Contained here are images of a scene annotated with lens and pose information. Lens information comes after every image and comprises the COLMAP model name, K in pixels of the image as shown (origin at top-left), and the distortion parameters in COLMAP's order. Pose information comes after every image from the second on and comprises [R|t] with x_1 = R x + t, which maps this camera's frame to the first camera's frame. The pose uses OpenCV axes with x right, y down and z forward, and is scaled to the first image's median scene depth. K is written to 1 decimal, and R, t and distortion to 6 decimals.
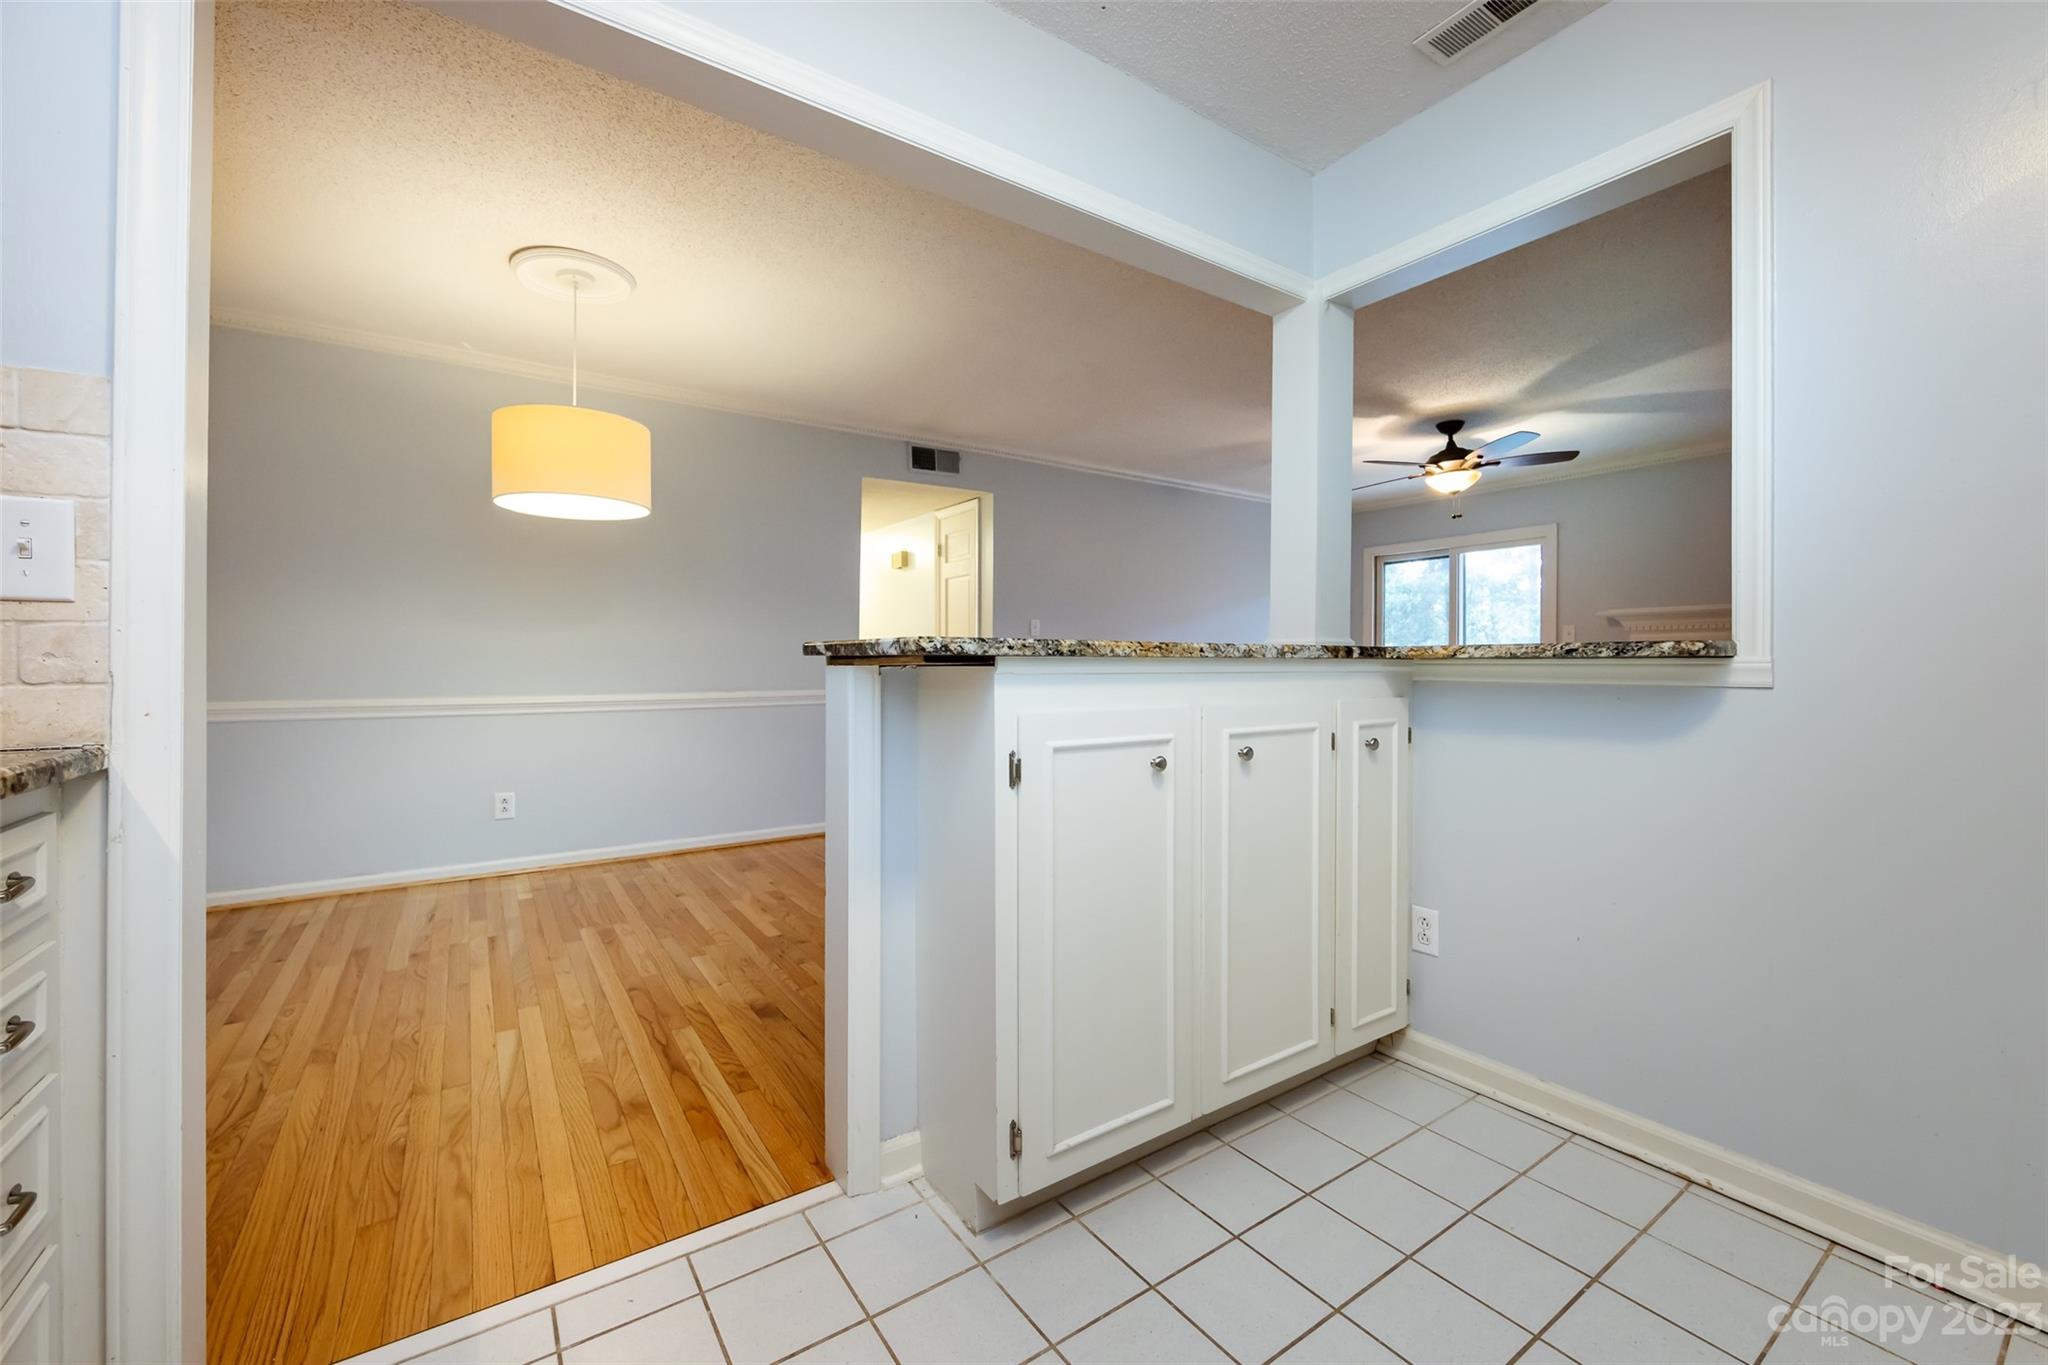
lens RADIAL K [[809.0, 0, 1029.0], [0, 809.0, 665.7], [0, 0, 1]] dist [-0.002218, -0.000907]
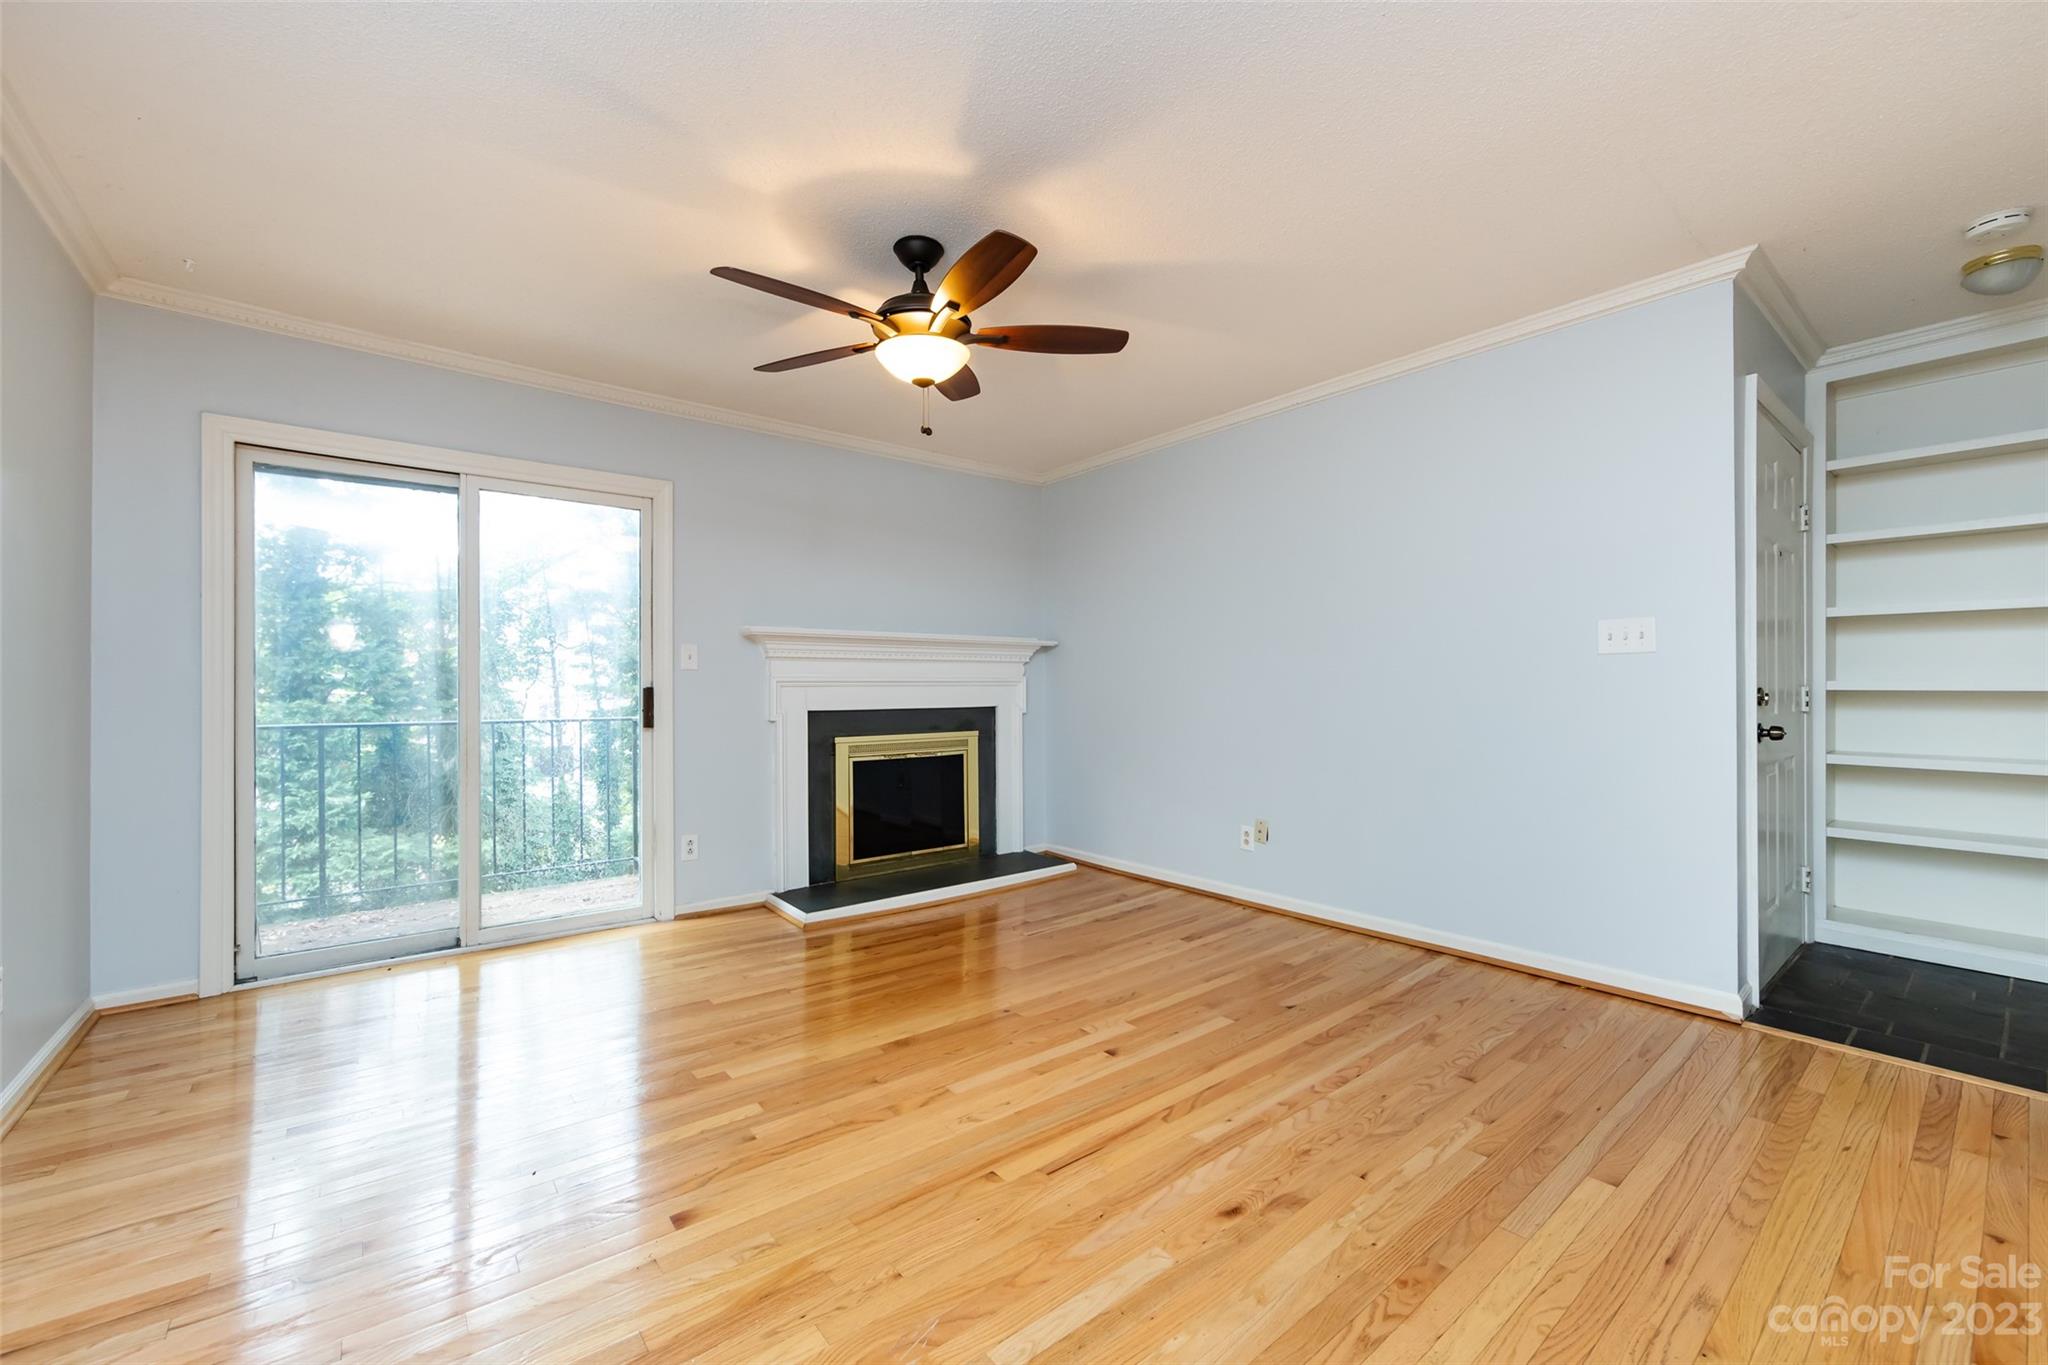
lens RADIAL K [[809.0, 0, 1013.3], [0, 809.0, 694.6], [0, 0, 1]] dist [-0.002218, -0.000907]
pose [[-0.071767, -0.009880, 0.997372, 0.000504], [0.007269, 0.999919, 0.010428, -0.028419], [-0.997395, 0.007999, -0.071690, 1.672054]]
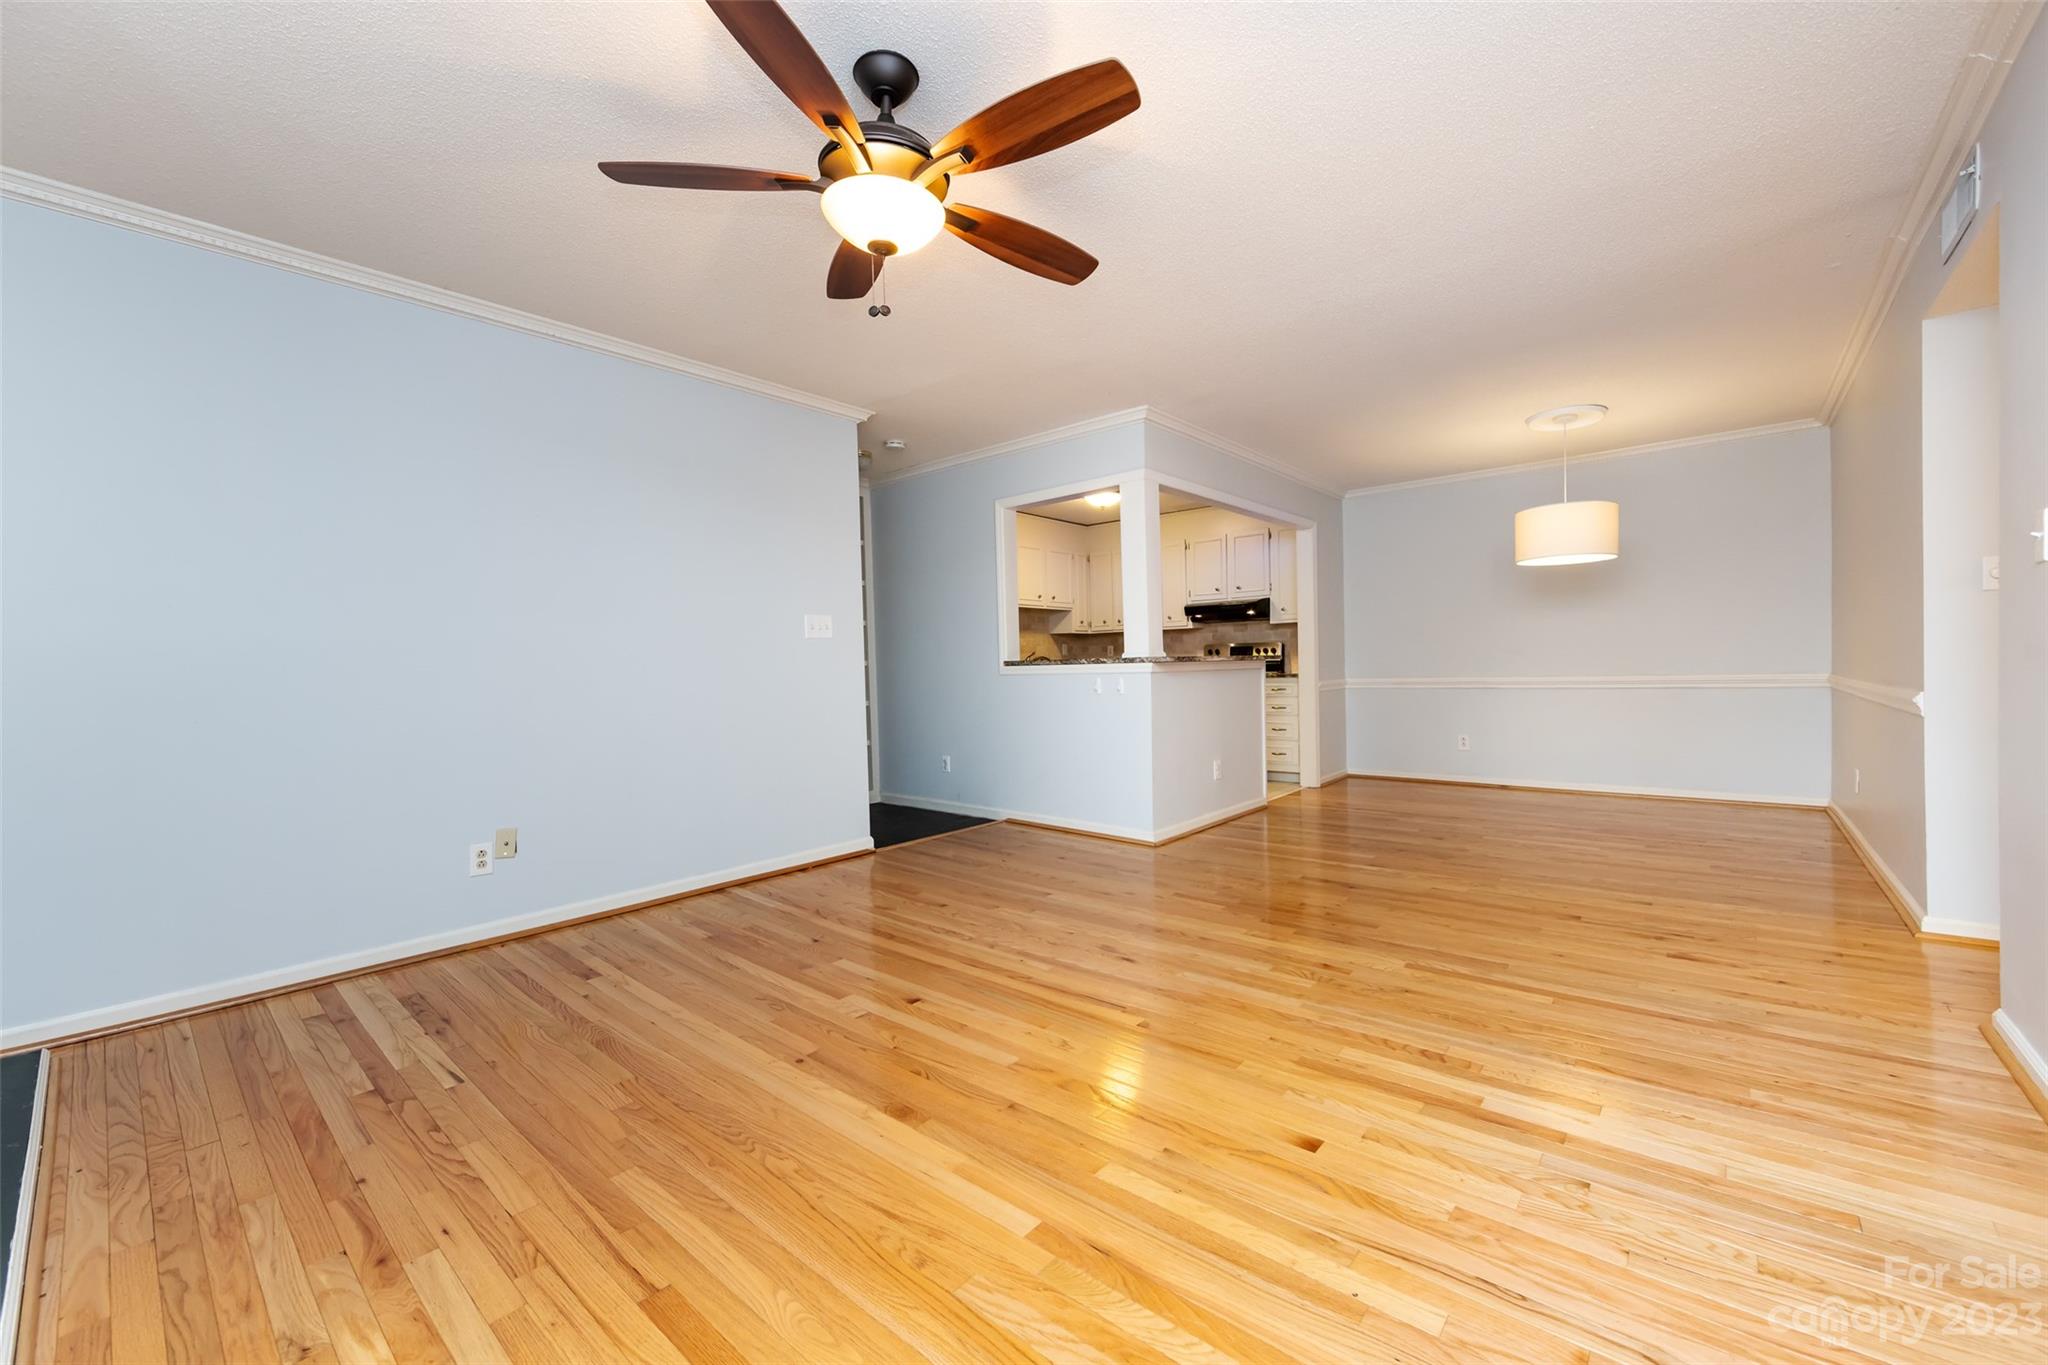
lens RADIAL K [[809.0, 0, 1020.1], [0, 809.0, 686.2], [0, 0, 1]] dist [-0.002218, -0.000907]
pose [[-0.966885, 0.025960, -0.253889, 0.970028], [0.019374, 0.999409, 0.028404, -0.008567], [0.254477, 0.022544, -0.966816, 2.410846]]
